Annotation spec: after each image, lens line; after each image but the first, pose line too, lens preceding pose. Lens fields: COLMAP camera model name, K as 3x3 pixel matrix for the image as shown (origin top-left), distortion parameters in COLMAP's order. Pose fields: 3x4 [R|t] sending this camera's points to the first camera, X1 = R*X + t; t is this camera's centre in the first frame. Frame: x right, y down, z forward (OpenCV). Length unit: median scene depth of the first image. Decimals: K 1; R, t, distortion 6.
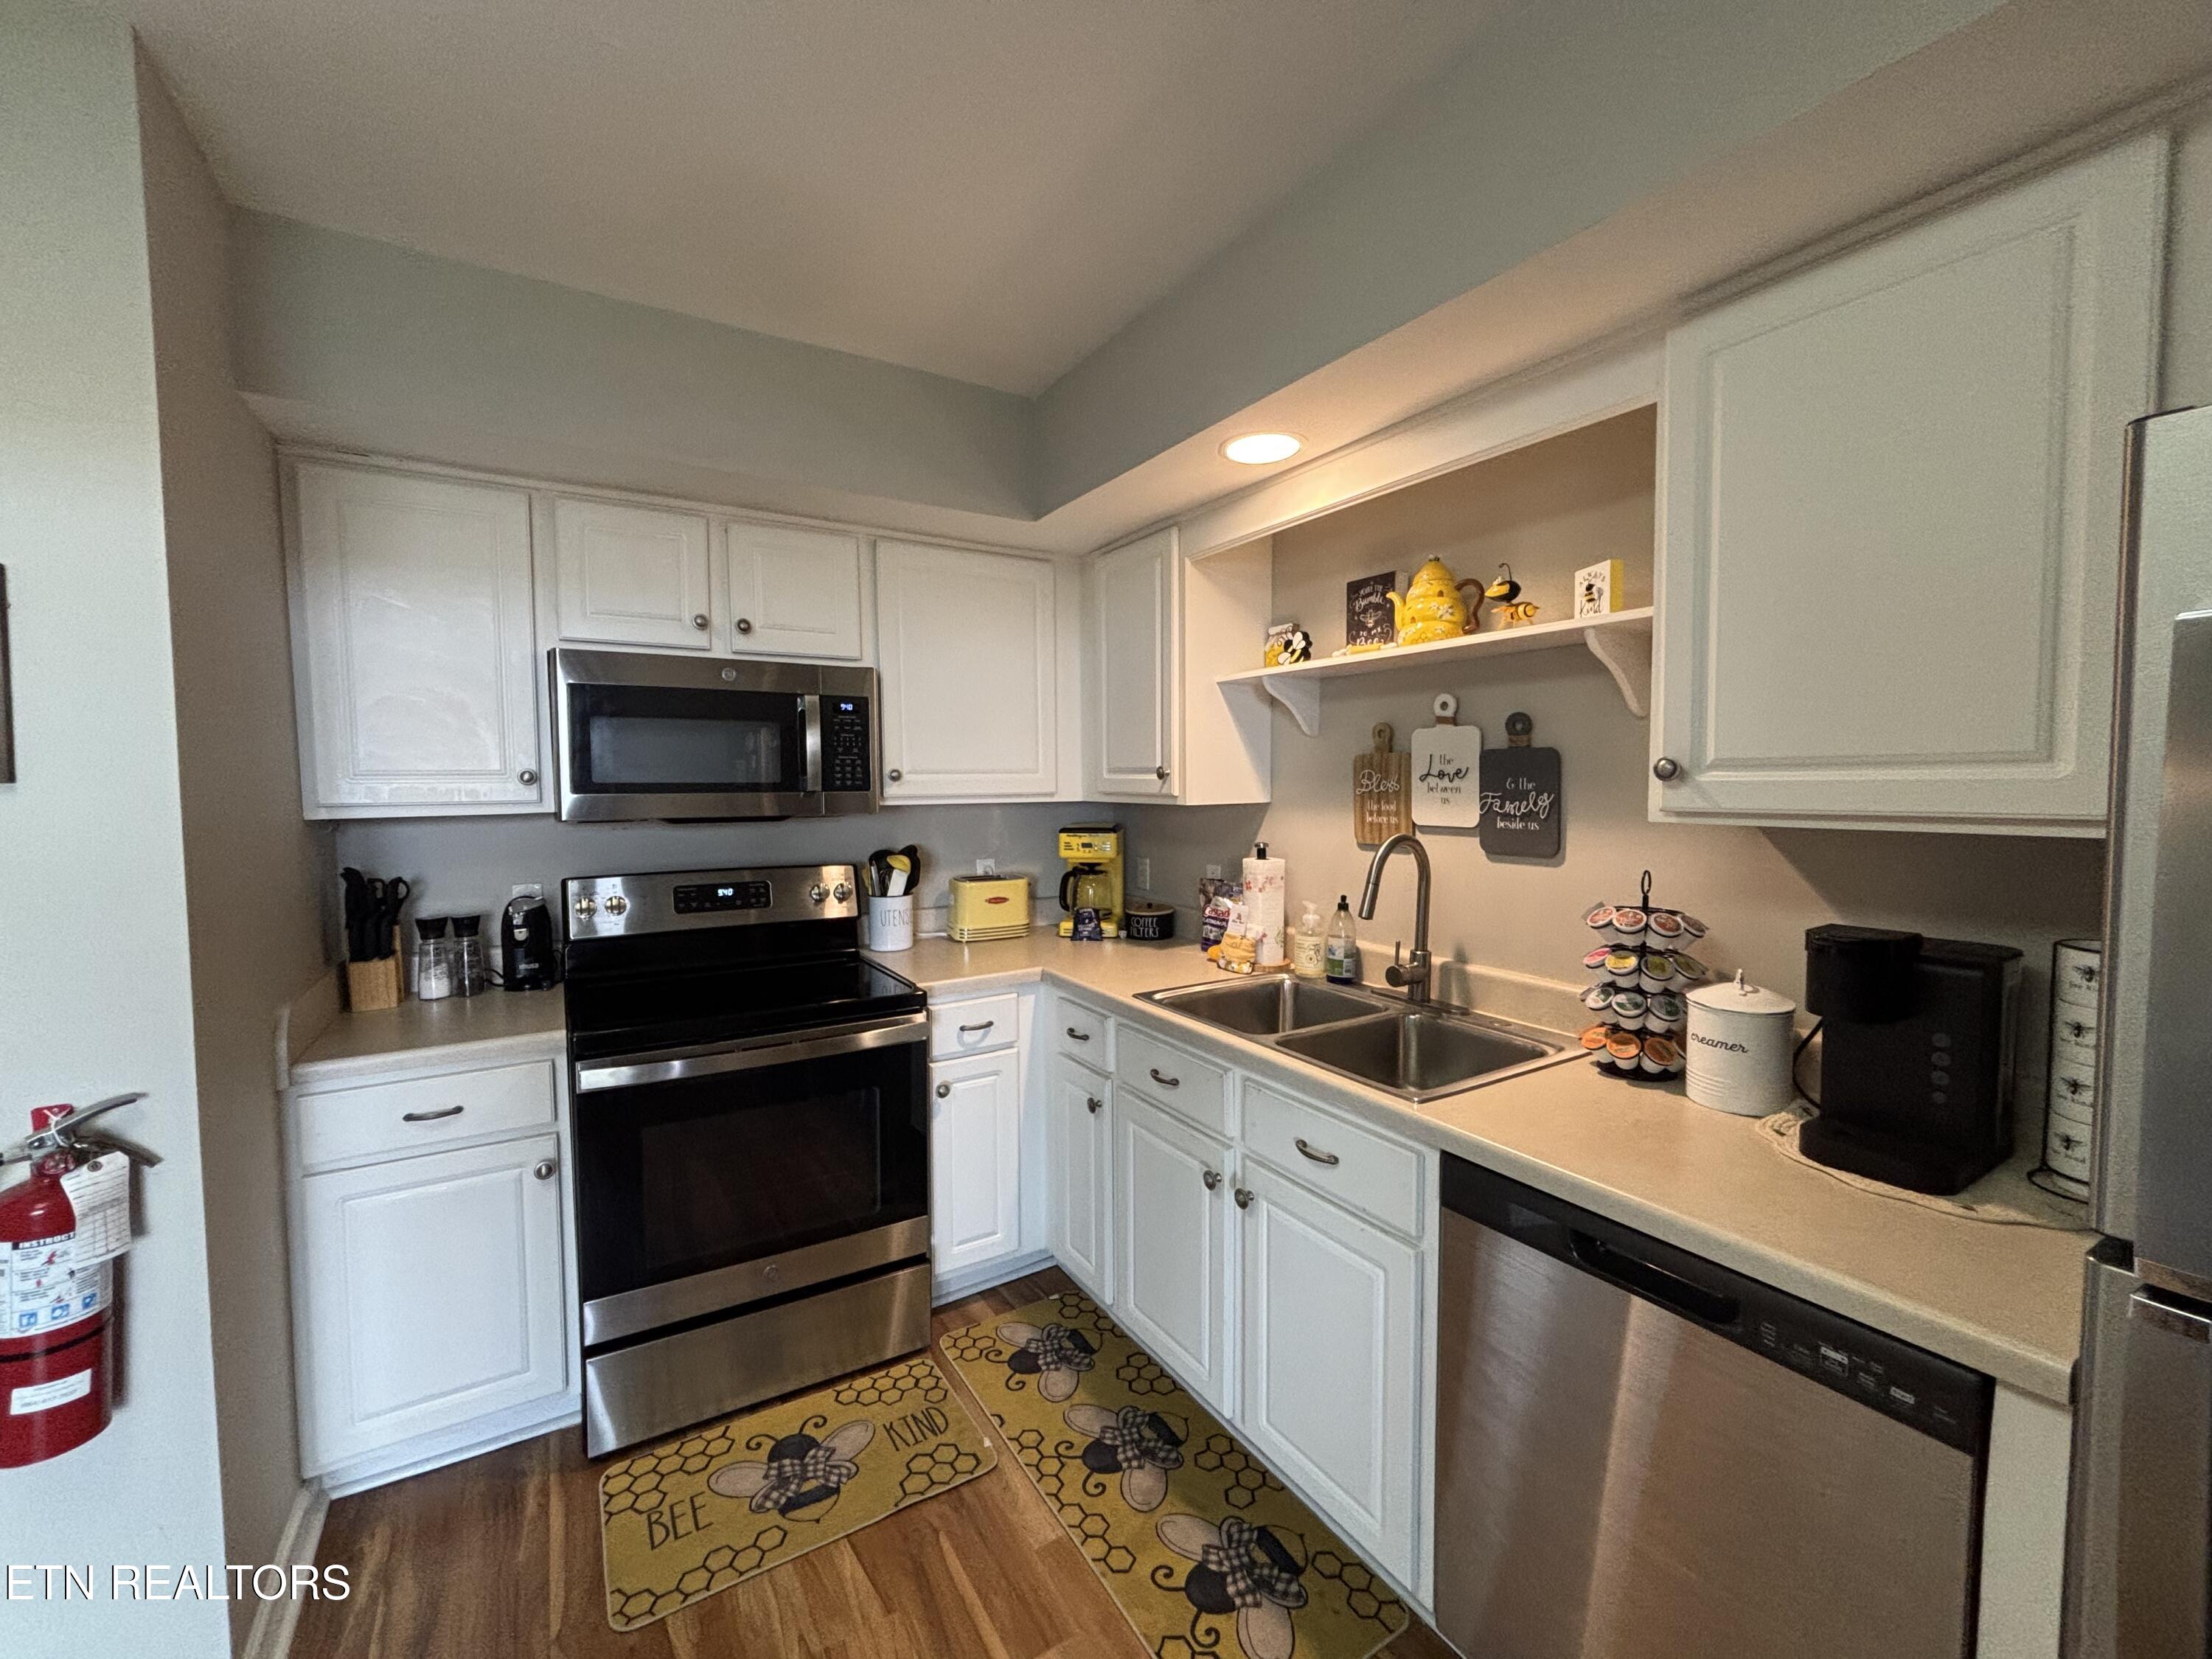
lens RADIAL K [[904.2, 0, 1103.0], [0, 904.2, 838.4], [0, 0, 1]] dist [0.000229, 0.000029]
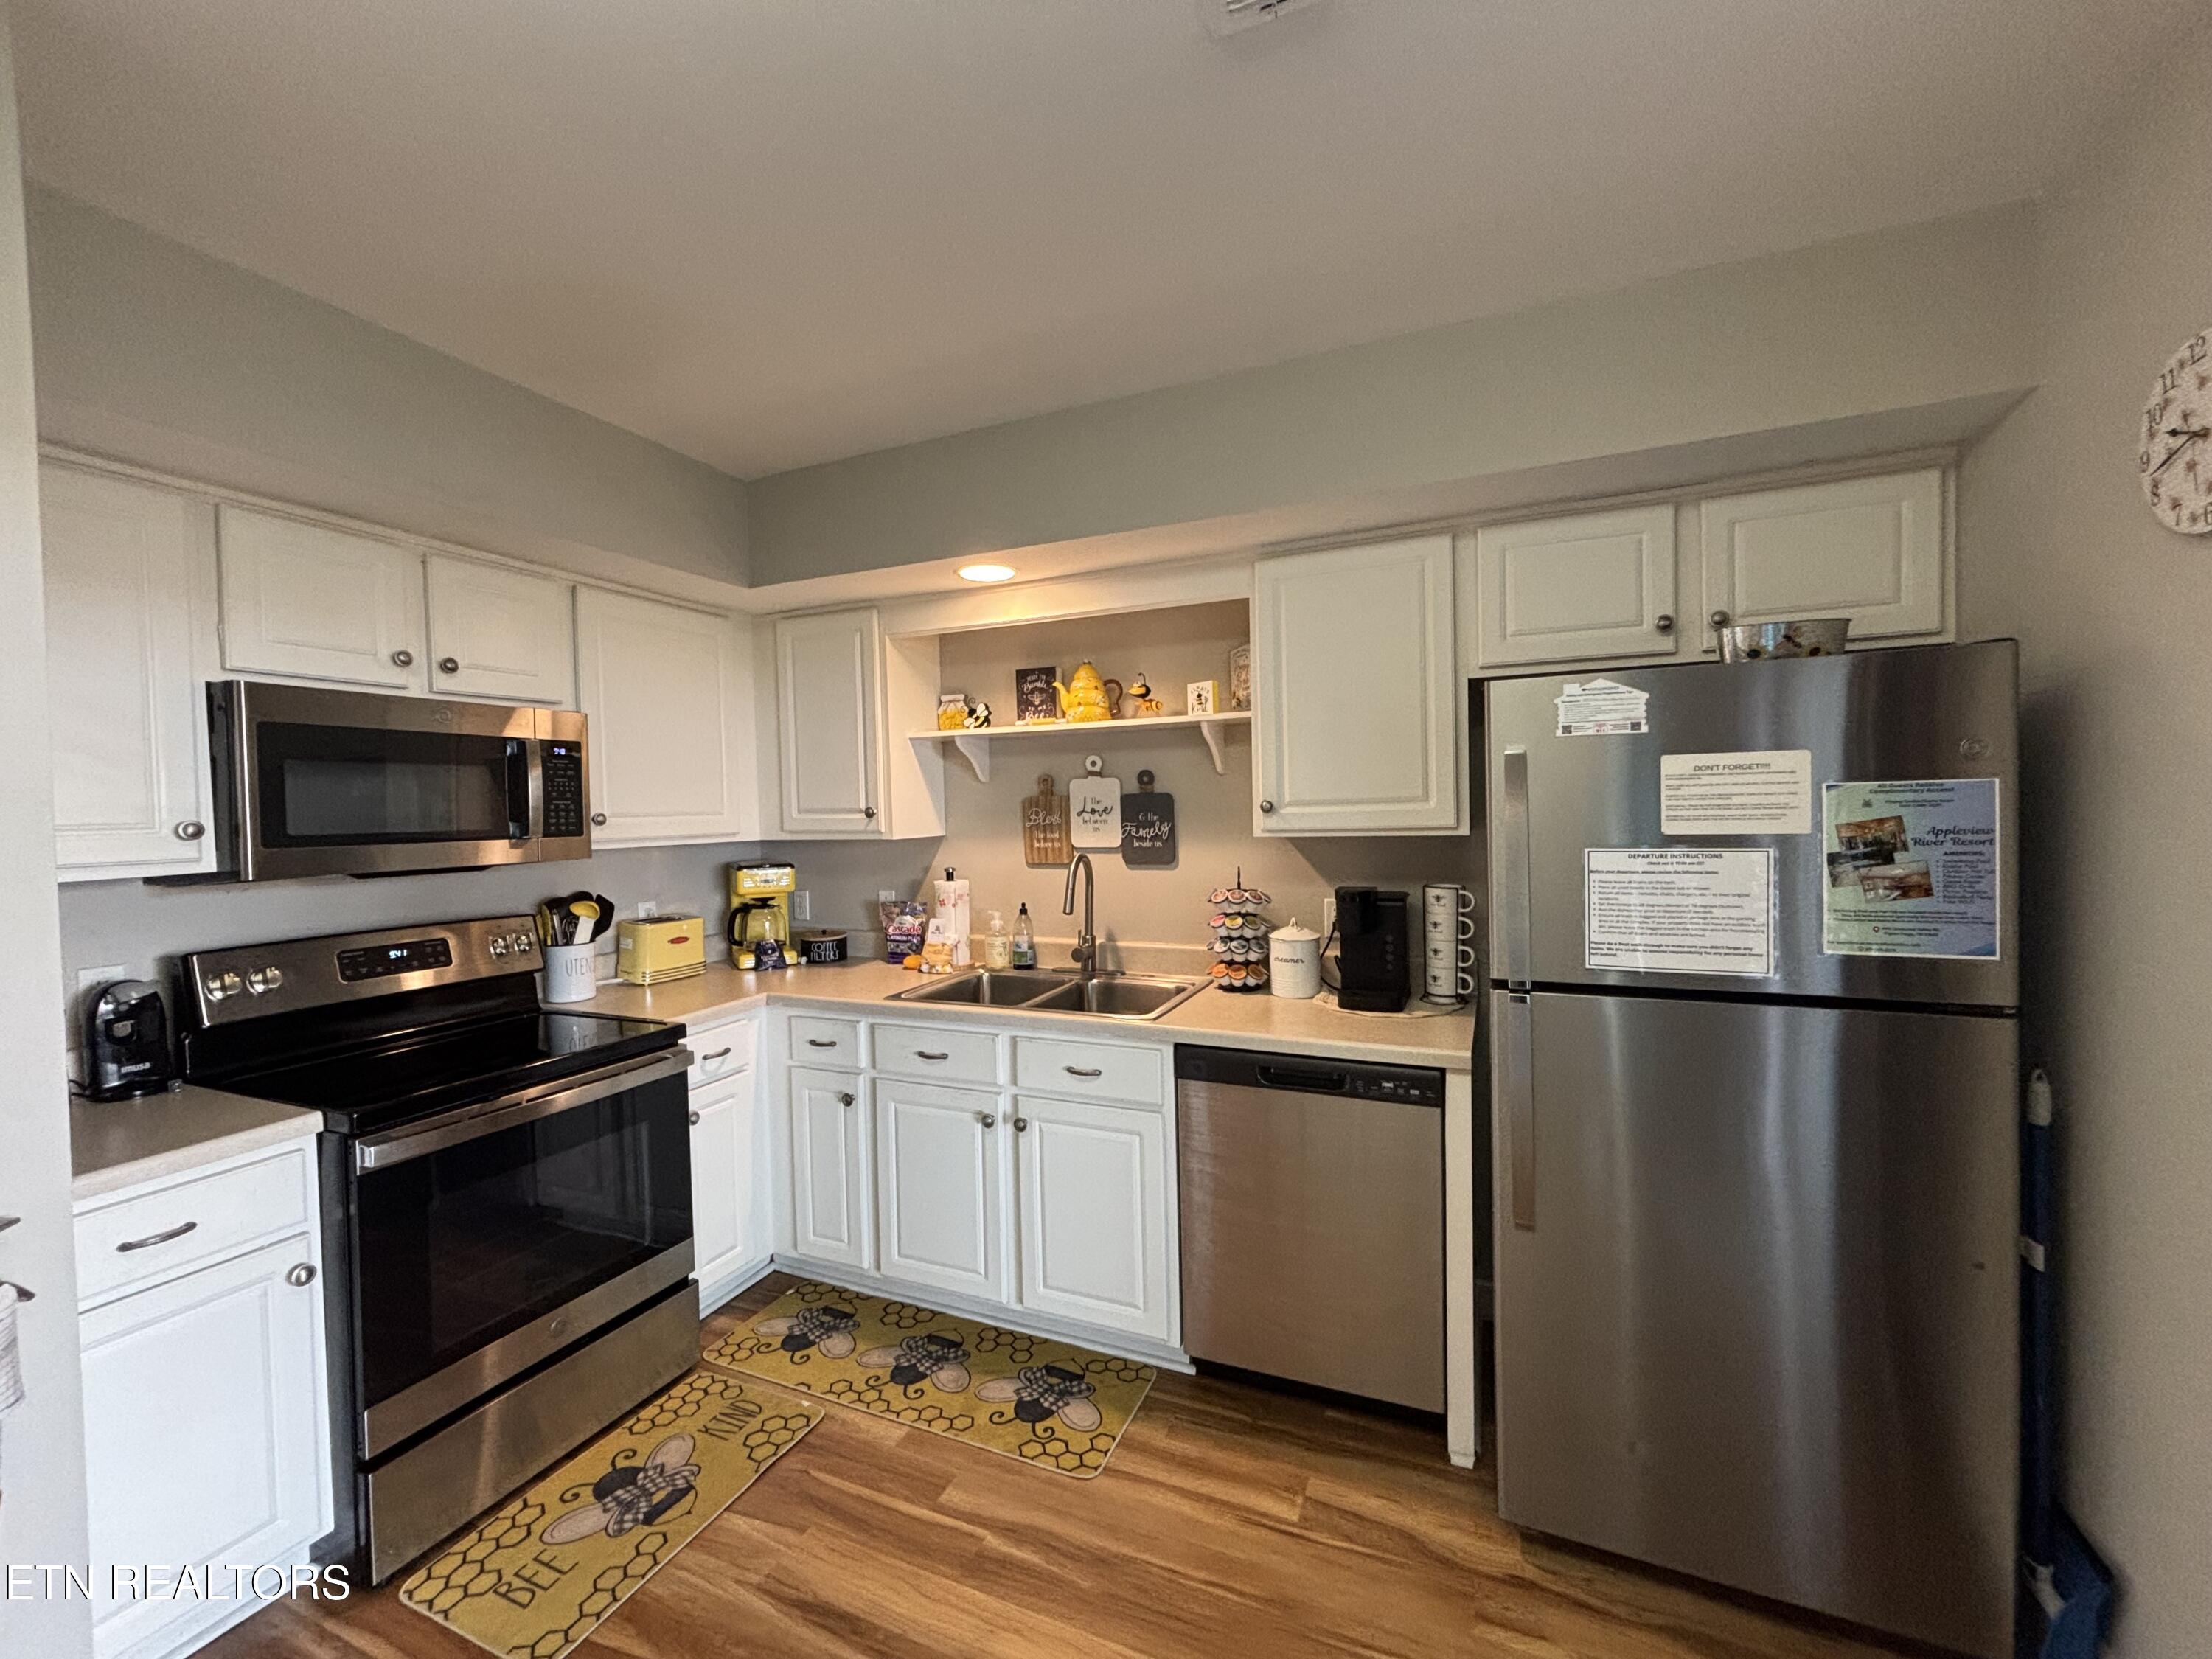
lens RADIAL K [[904.2, 0, 1103.0], [0, 904.2, 838.4], [0, 0, 1]] dist [0.000229, 0.000029]
pose [[0.816626, -0.032116, 0.576272, -0.422311], [0.055630, 0.998182, -0.023202, 0.005998], [-0.574479, 0.051006, 0.816928, -0.166847]]
